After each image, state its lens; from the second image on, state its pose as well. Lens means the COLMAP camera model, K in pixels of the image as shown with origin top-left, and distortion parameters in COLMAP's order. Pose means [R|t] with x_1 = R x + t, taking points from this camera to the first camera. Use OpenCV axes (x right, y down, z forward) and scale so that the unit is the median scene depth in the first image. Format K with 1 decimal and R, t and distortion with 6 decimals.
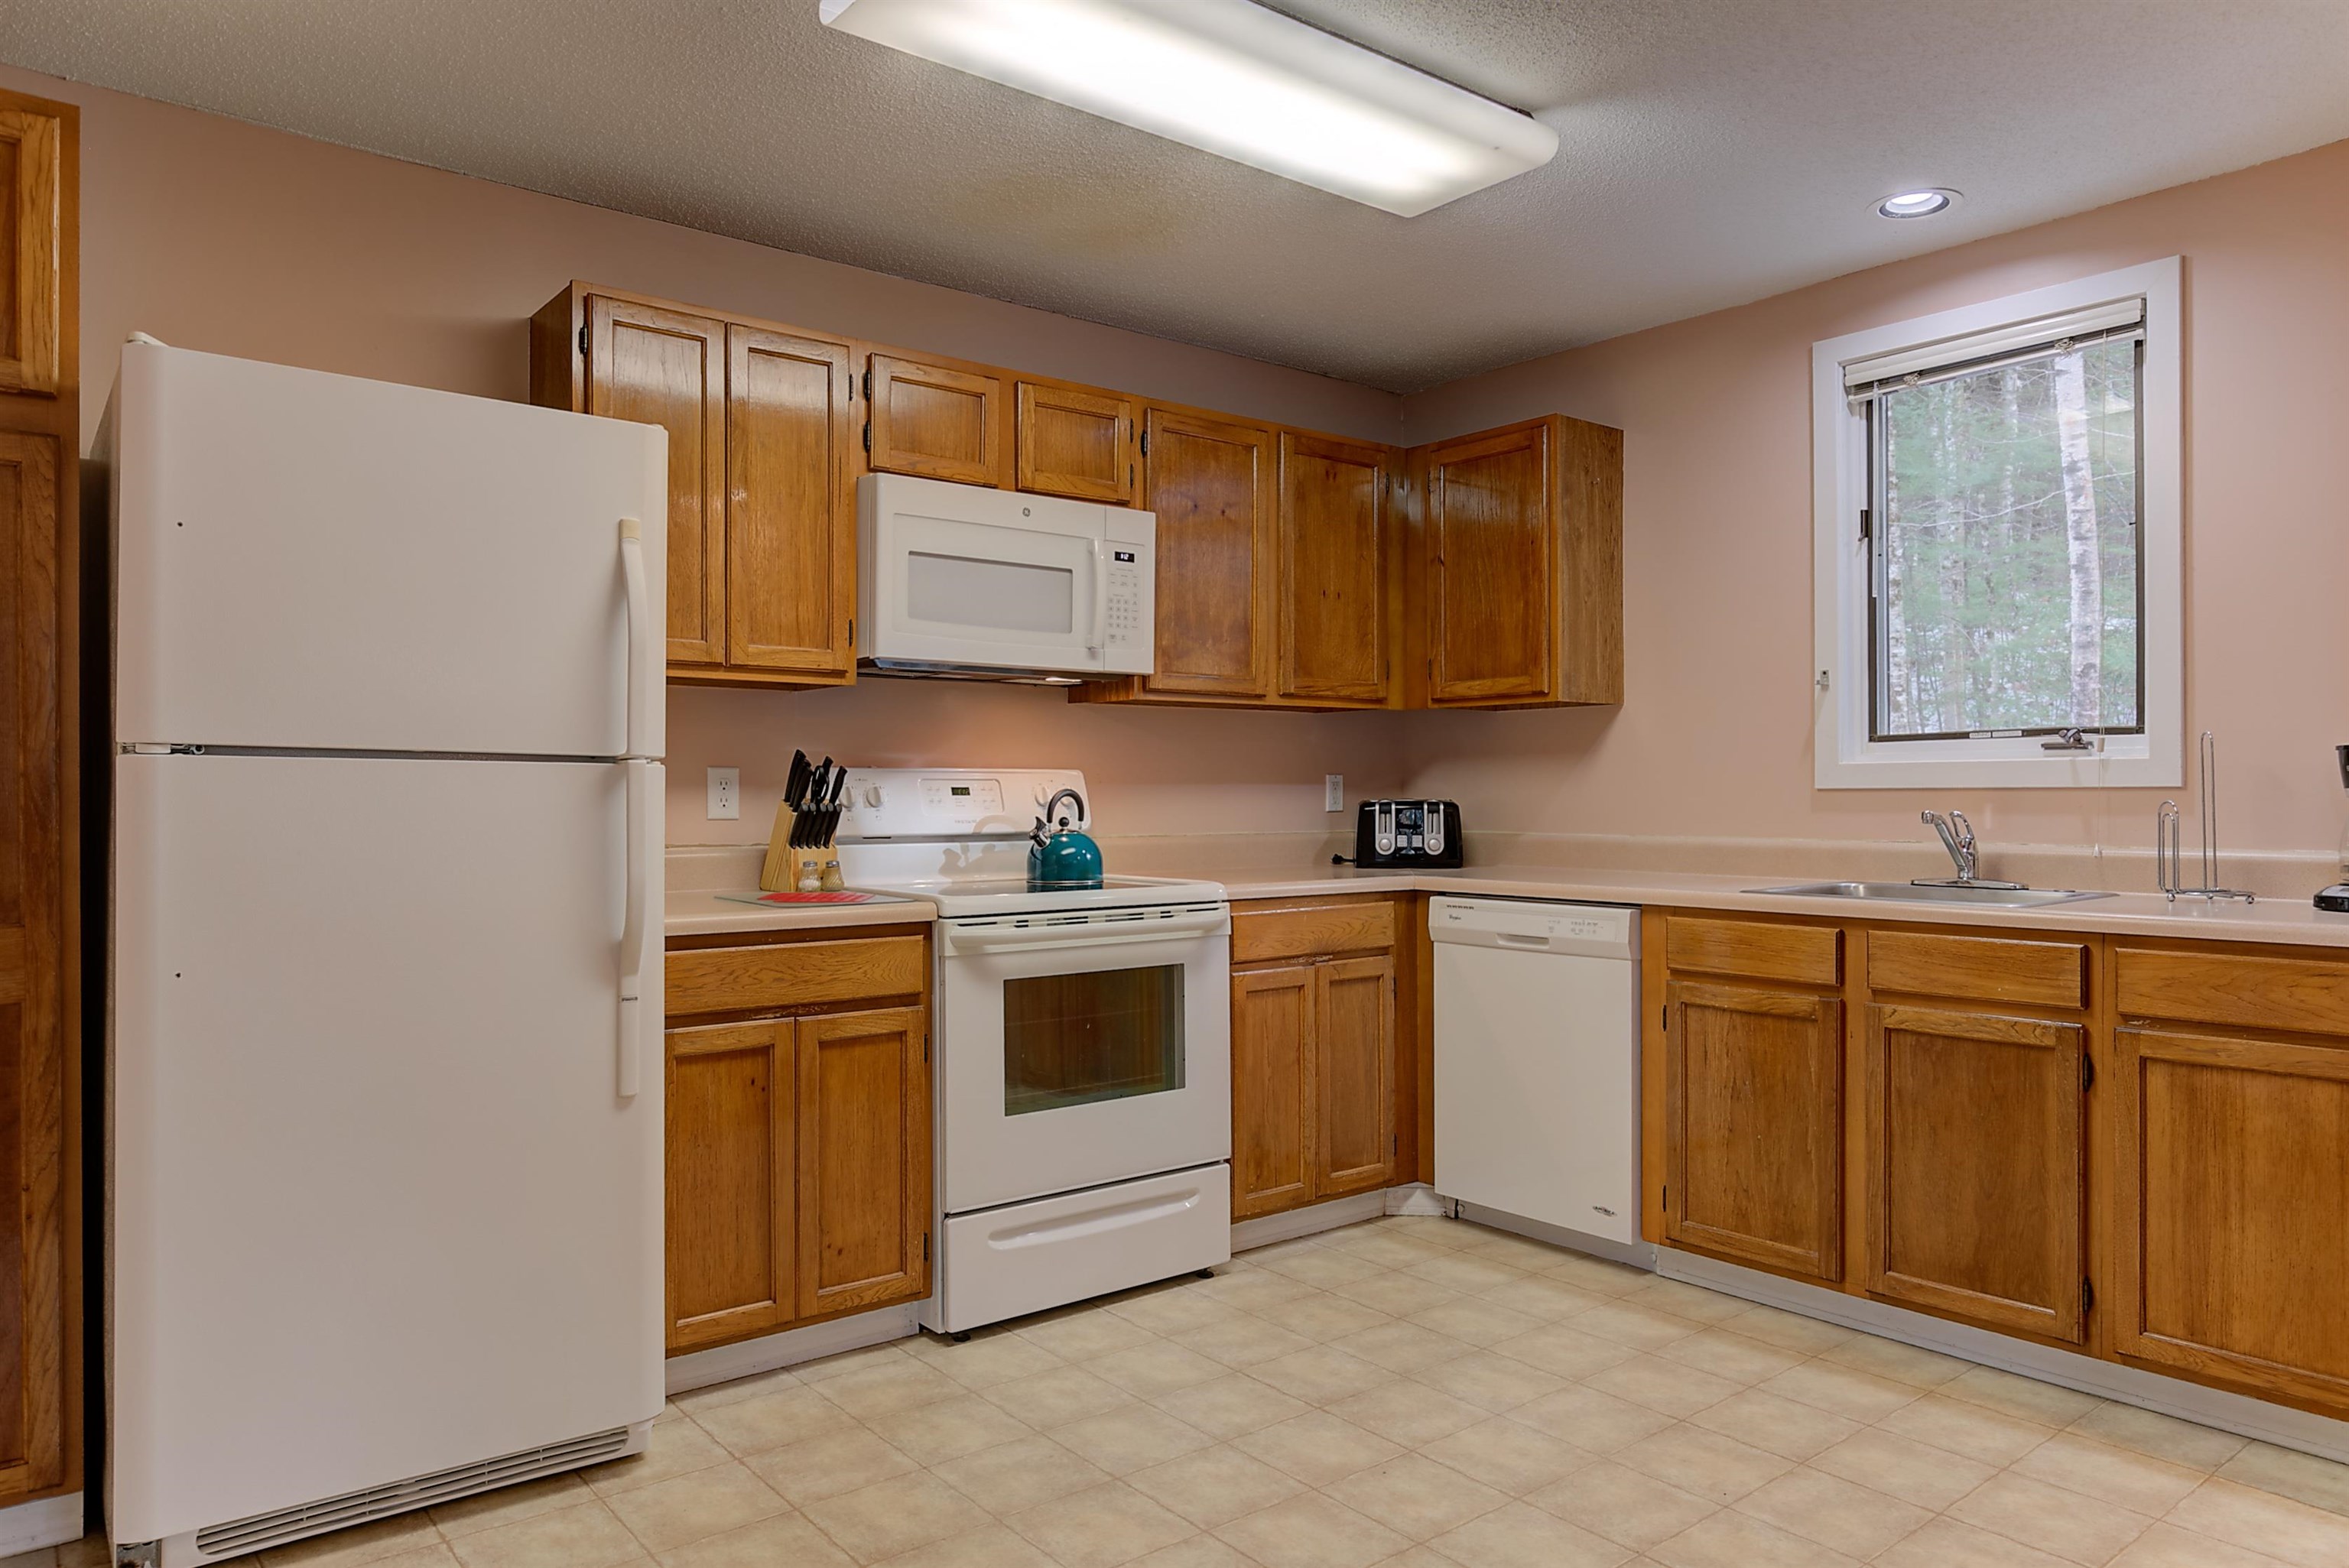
lens RADIAL K [[1521.5, 0, 1167.6], [0, 1521.5, 791.7], [0, 0, 1]] dist [-0.002053, 0.001994]
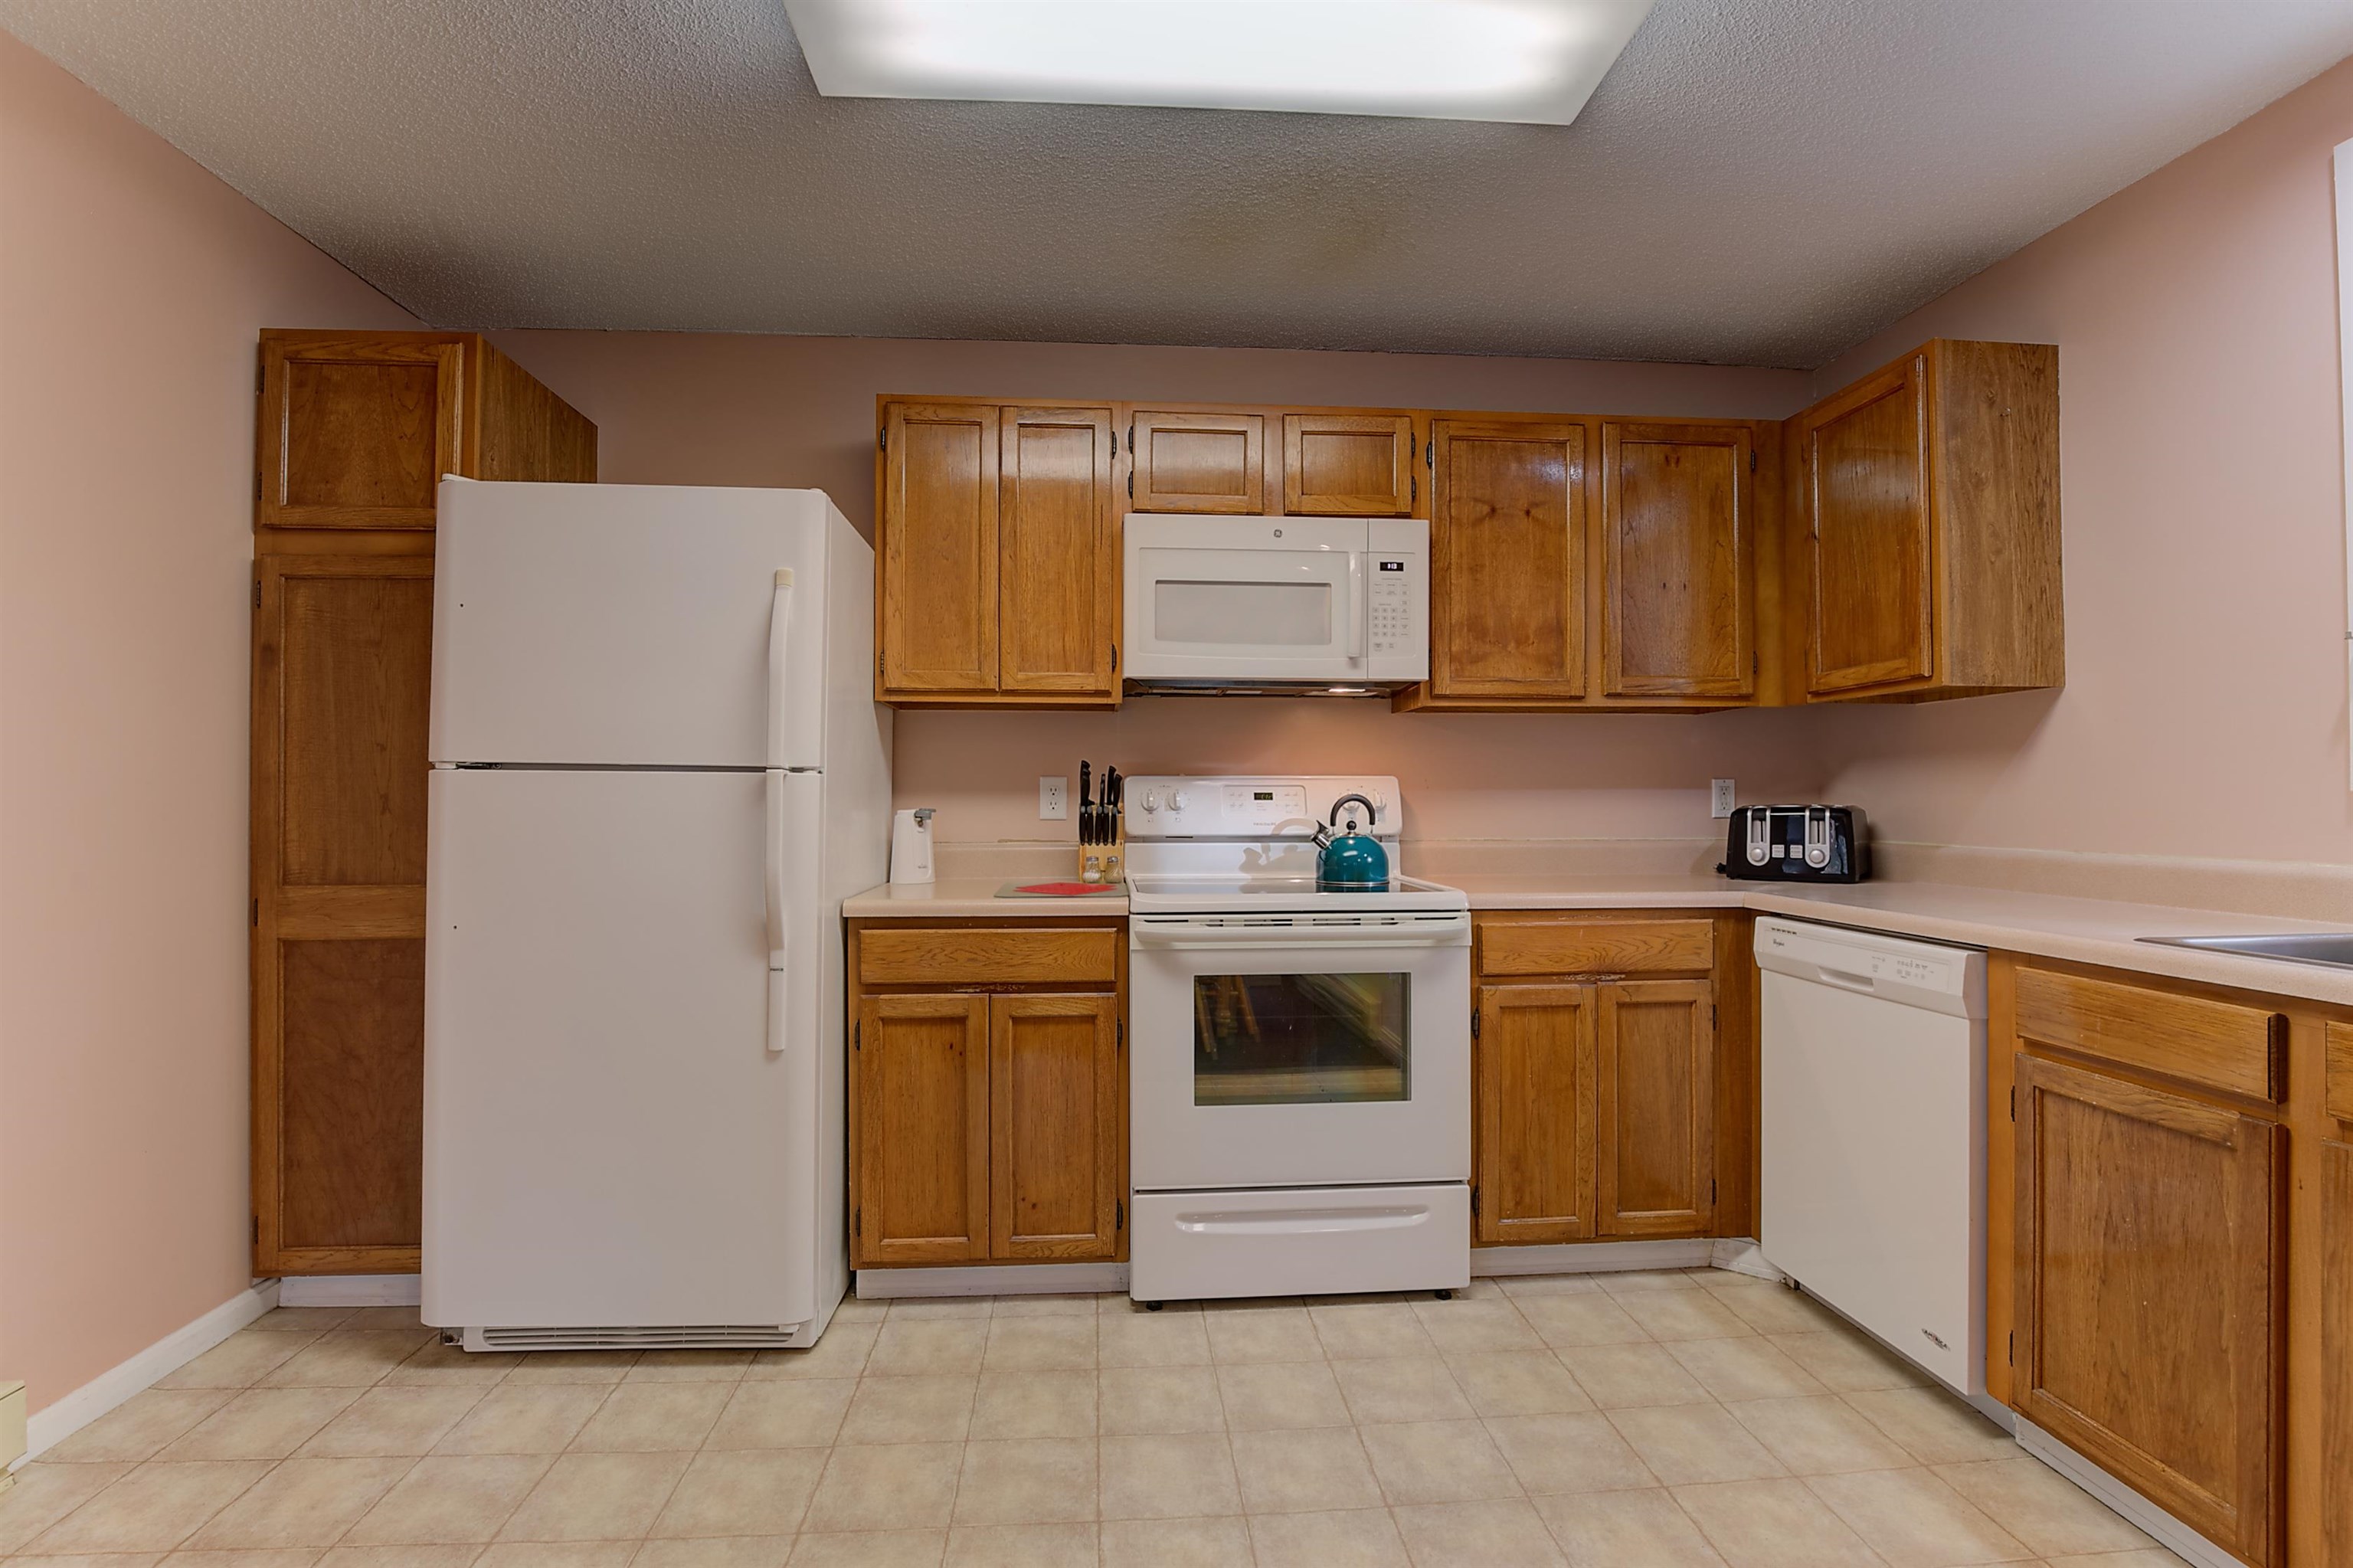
lens RADIAL K [[1091.8, 0, 1176.5], [0, 1091.8, 784.0], [0, 0, 1]] dist [-0.032010, 0.007313]
pose [[0.828411, -0.006807, -0.560079, 0.275444], [-0.000257, 0.999921, -0.012534, 0.000817], [0.560120, 0.010527, 0.828345, 0.333756]]
